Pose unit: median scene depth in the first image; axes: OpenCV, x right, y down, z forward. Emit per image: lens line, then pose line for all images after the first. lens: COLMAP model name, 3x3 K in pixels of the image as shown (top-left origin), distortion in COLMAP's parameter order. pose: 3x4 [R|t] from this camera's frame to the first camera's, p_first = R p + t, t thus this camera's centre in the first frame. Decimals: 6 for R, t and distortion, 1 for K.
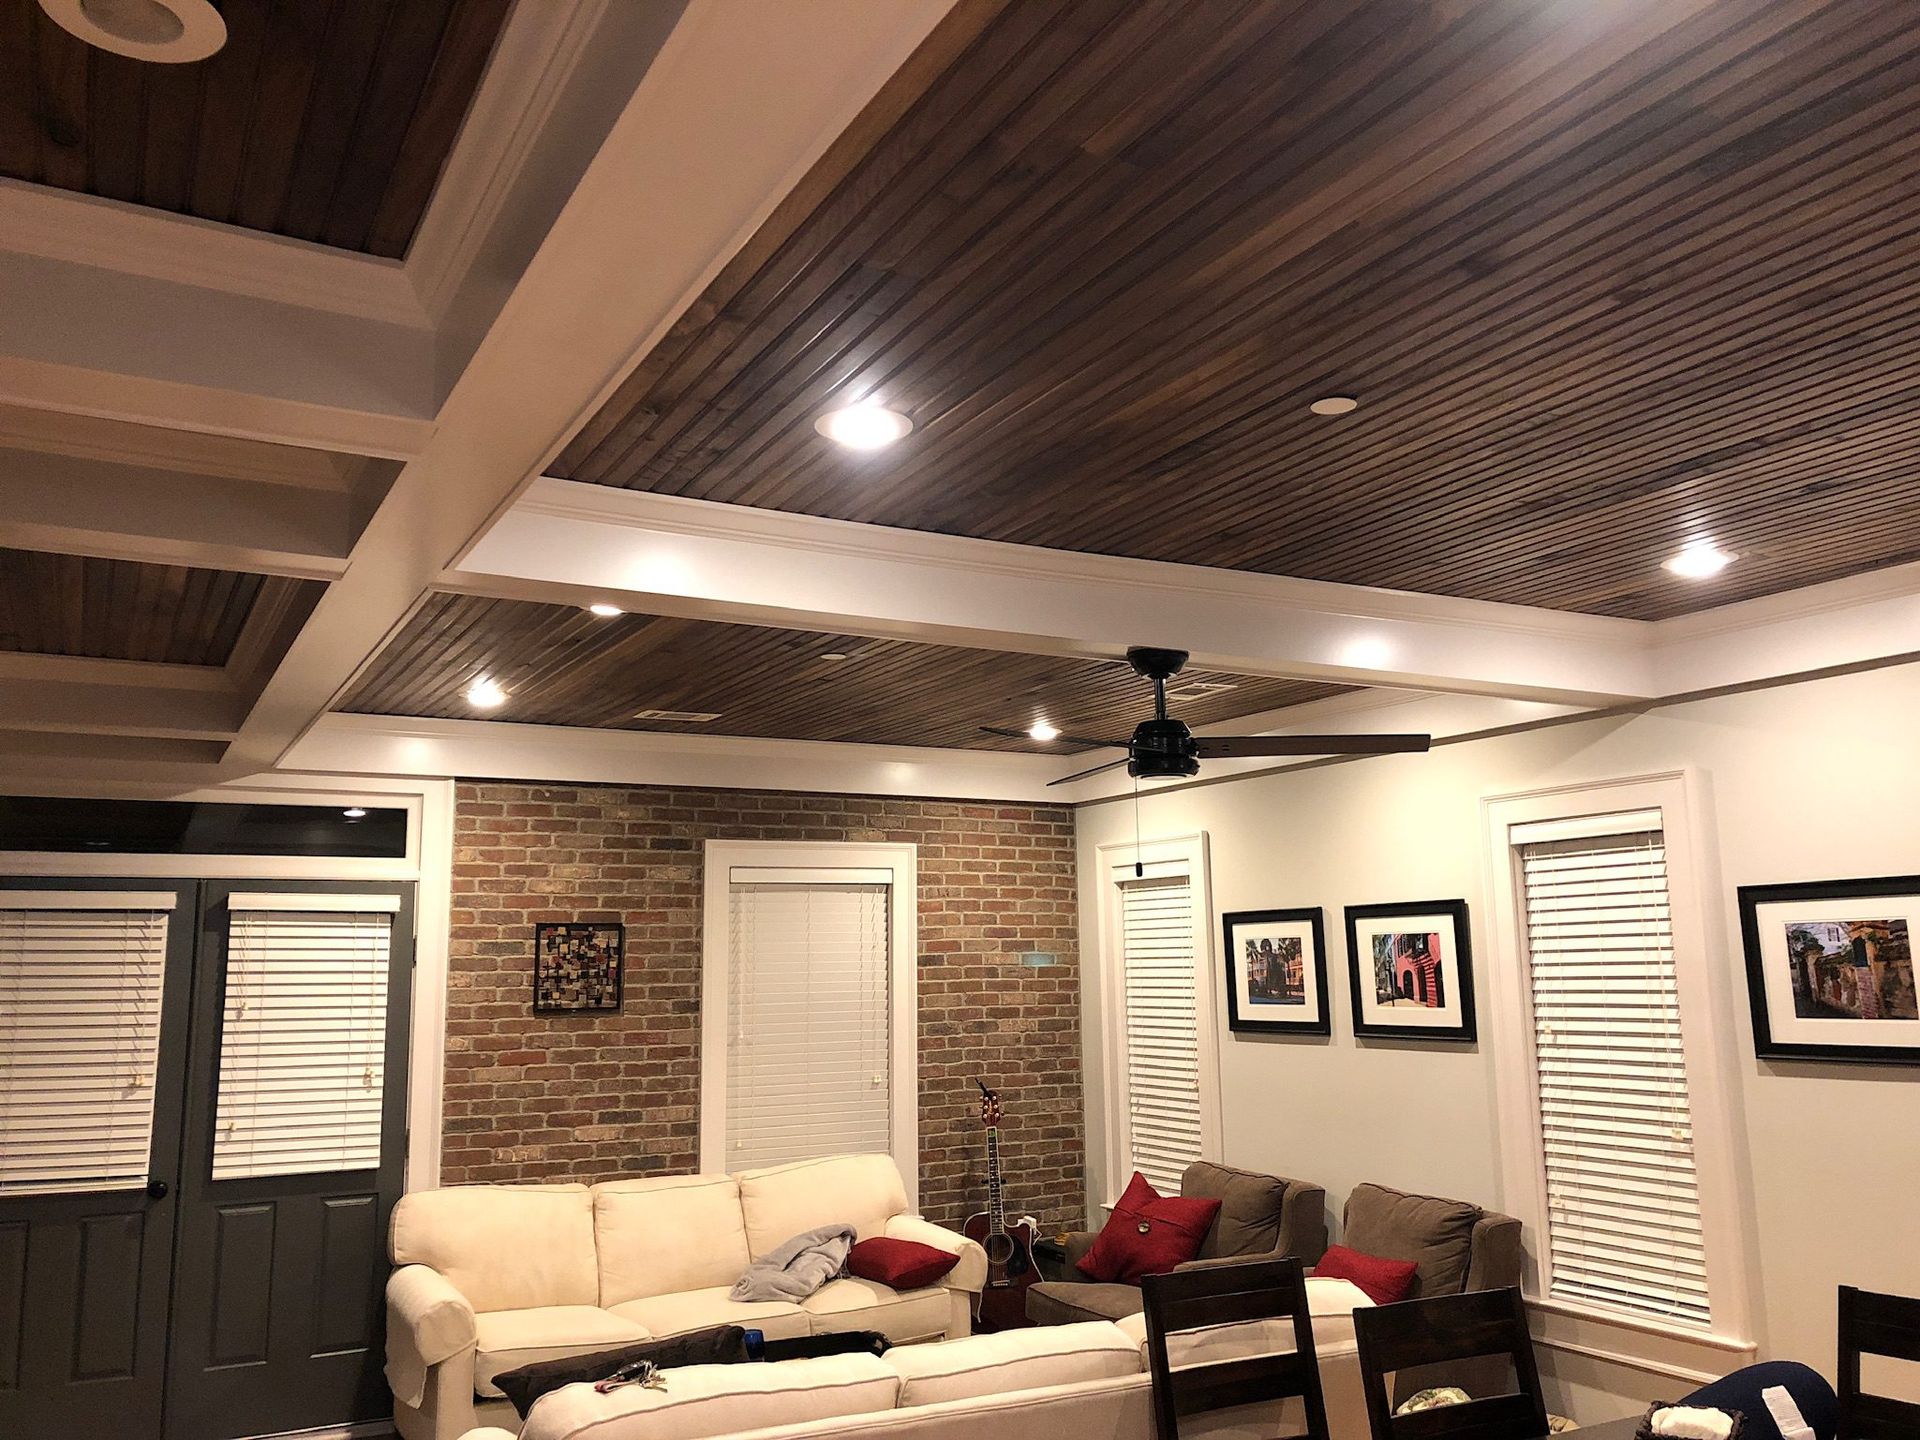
lens RADIAL K [[1542.4, 0, 961.5], [0, 1542.4, 708.7], [0, 0, 1]] dist [0.014667, -0.012190]
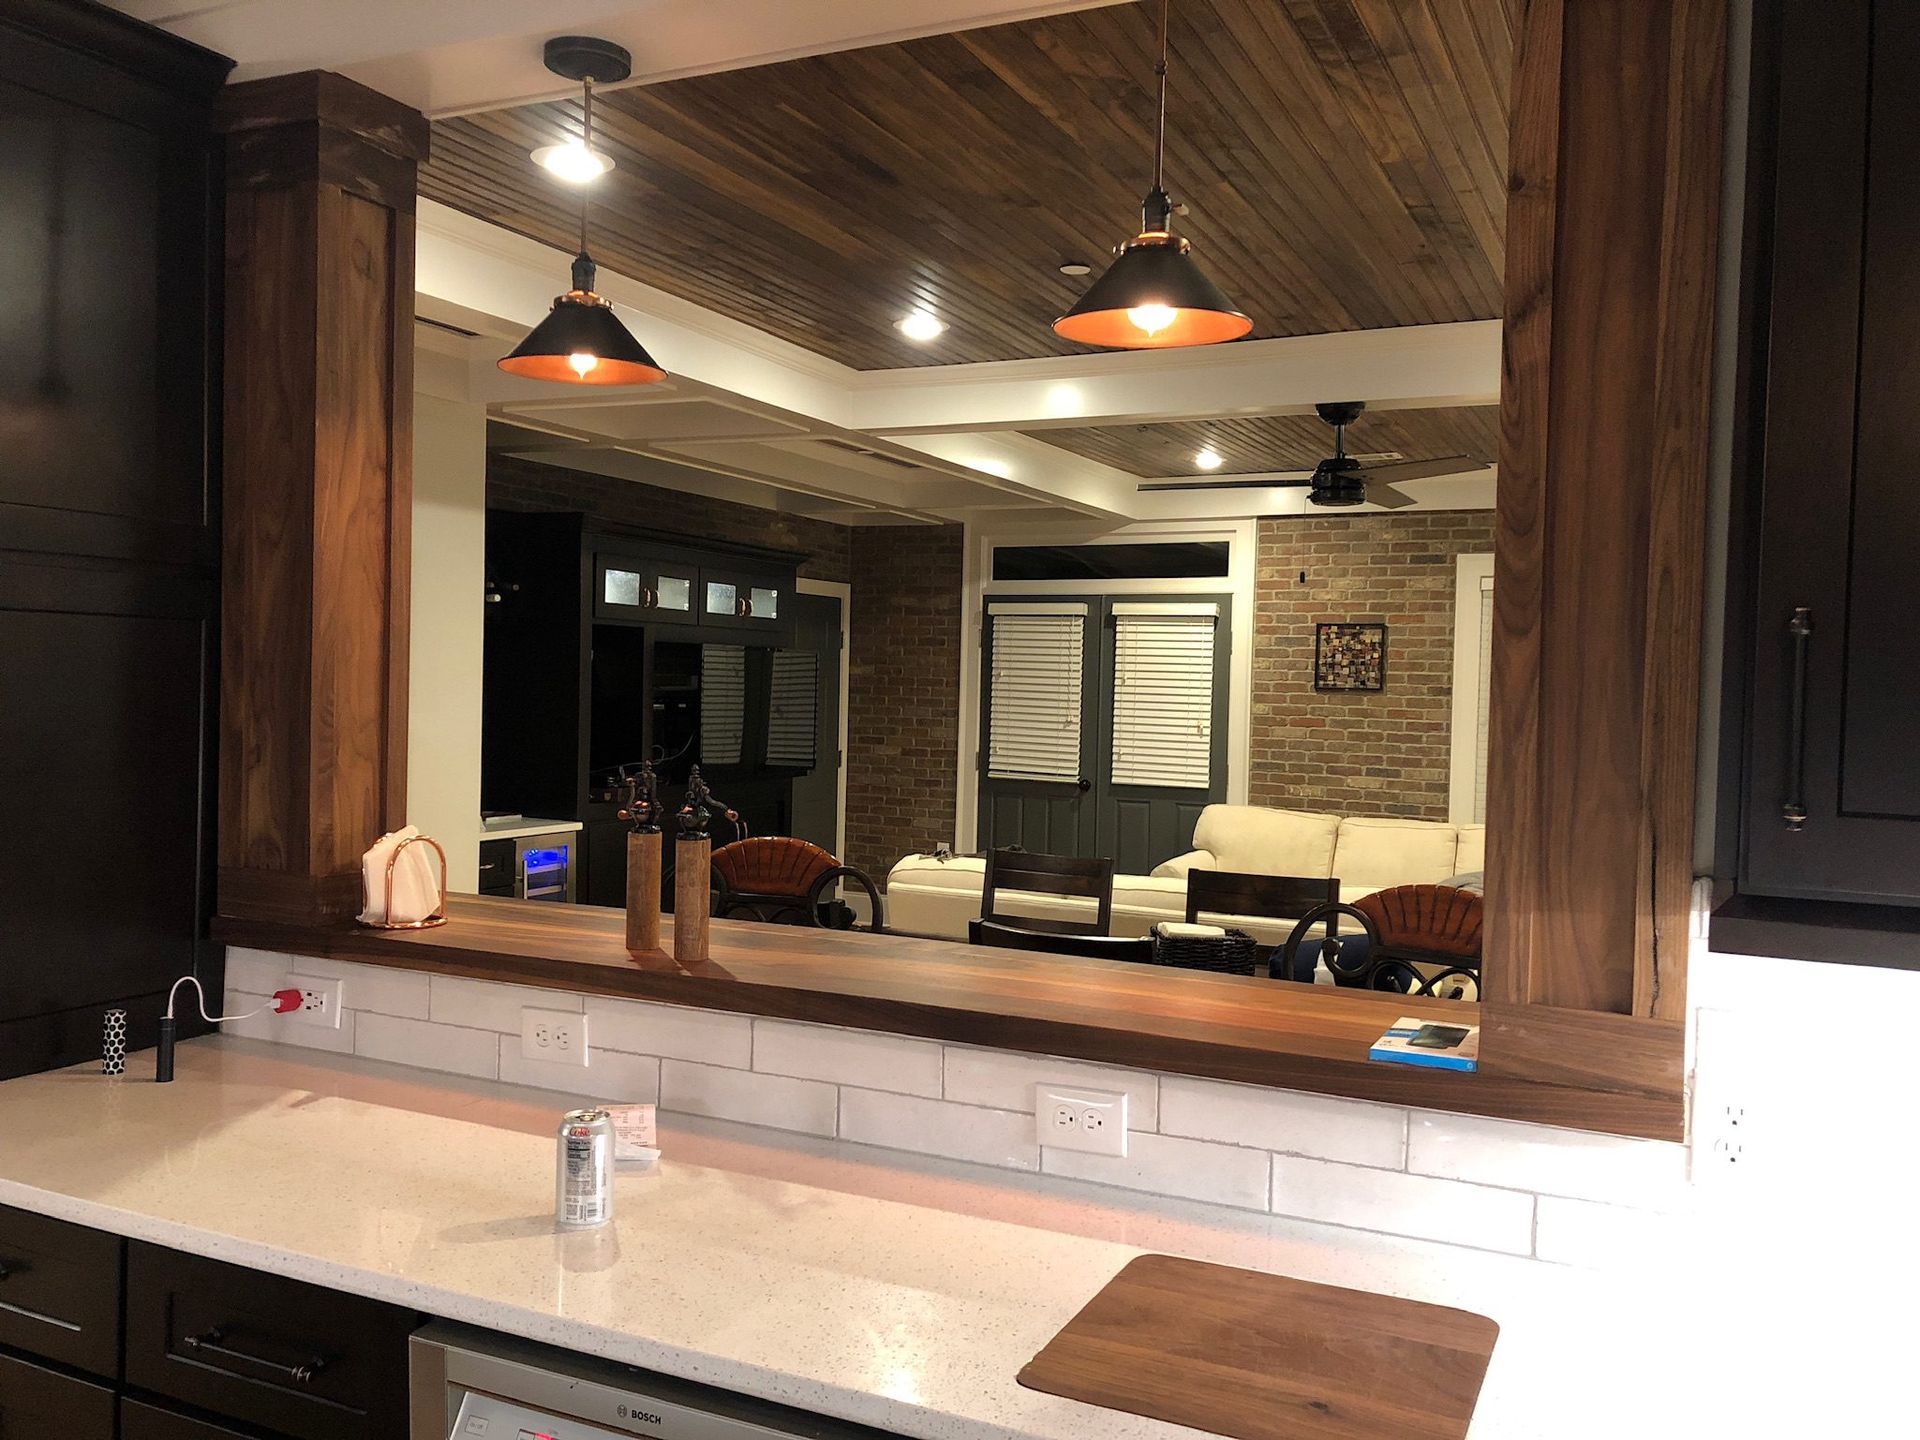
lens RADIAL K [[1542.4, 0, 966.4], [0, 1542.4, 723.4], [0, 0, 1]] dist [0.014667, -0.012190]
pose [[0.570927, 0.050275, -0.819460, 0.648368], [0.109646, 0.984513, 0.136793, 0.009740], [0.813646, -0.167949, 0.556572, 0.006747]]
